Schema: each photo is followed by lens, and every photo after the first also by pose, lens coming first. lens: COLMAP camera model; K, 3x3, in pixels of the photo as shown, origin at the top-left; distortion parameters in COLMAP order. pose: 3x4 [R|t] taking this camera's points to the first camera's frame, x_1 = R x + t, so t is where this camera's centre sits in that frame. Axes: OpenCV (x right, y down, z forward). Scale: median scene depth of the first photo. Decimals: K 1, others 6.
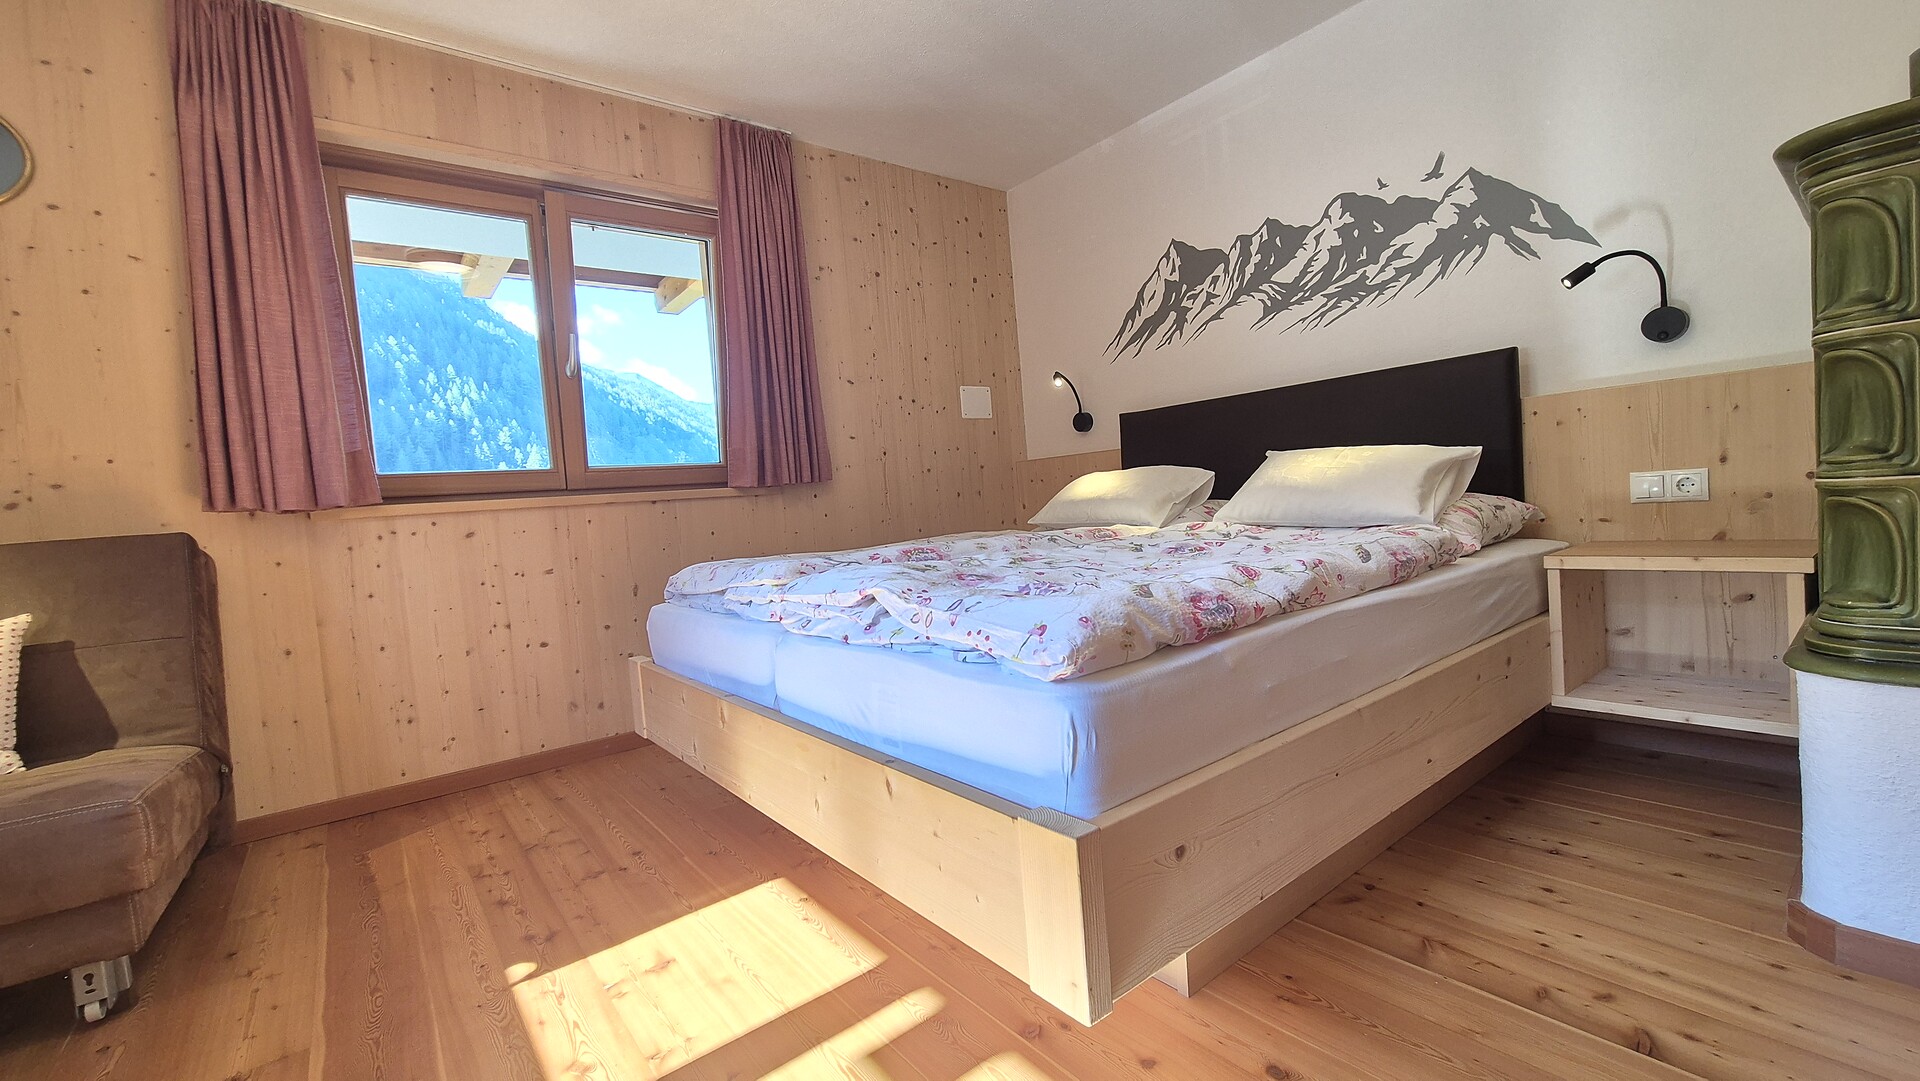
lens RADIAL K [[780.0, 0, 974.4], [0, 780.0, 541.7], [0, 0, 1]] dist [-0.004622, 0.000214]
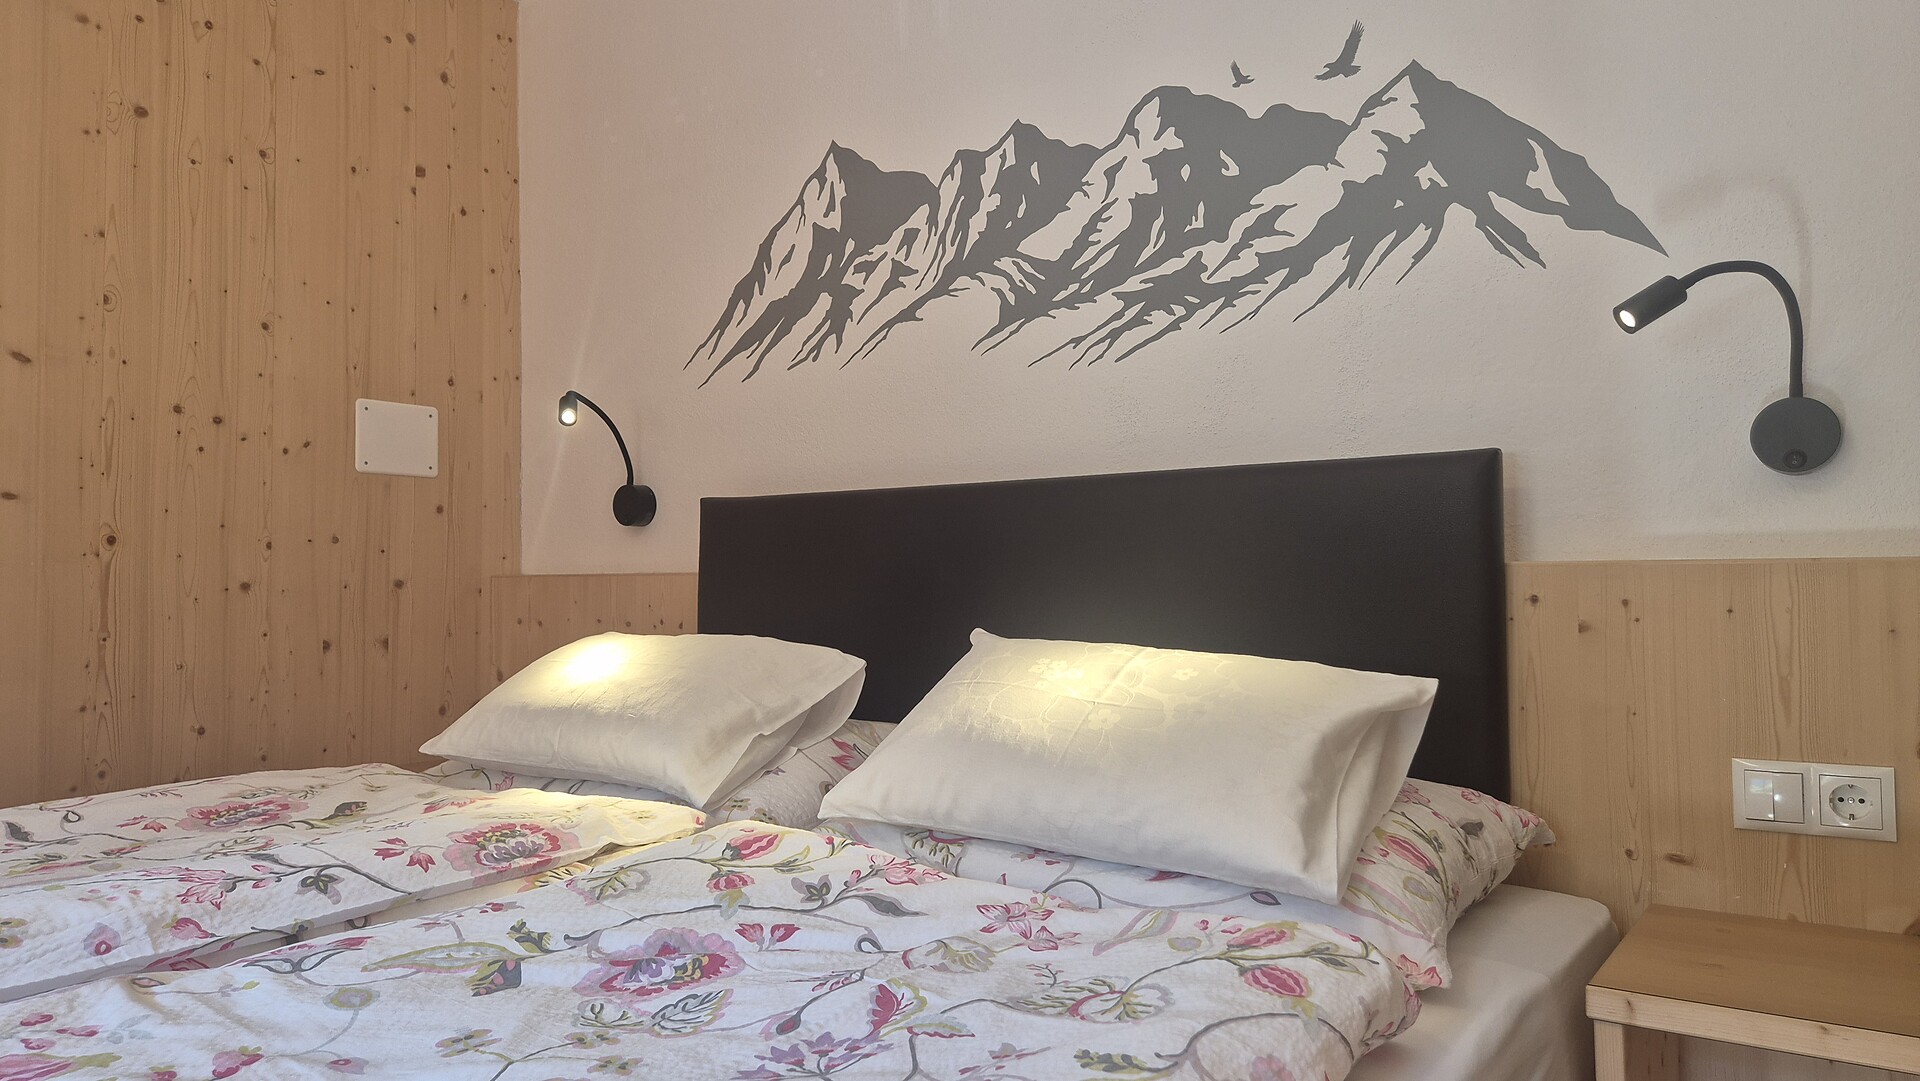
lens RADIAL K [[1291.6, 0, 945.7], [0, 1291.6, 544.0], [0, 0, 1]] dist [0.042117, -0.025437]
pose [[0.961025, 0.081579, 0.264151, 0.155109], [-0.054344, 0.992574, -0.108828, -0.077320], [-0.271067, 0.090231, 0.958322, 0.295567]]
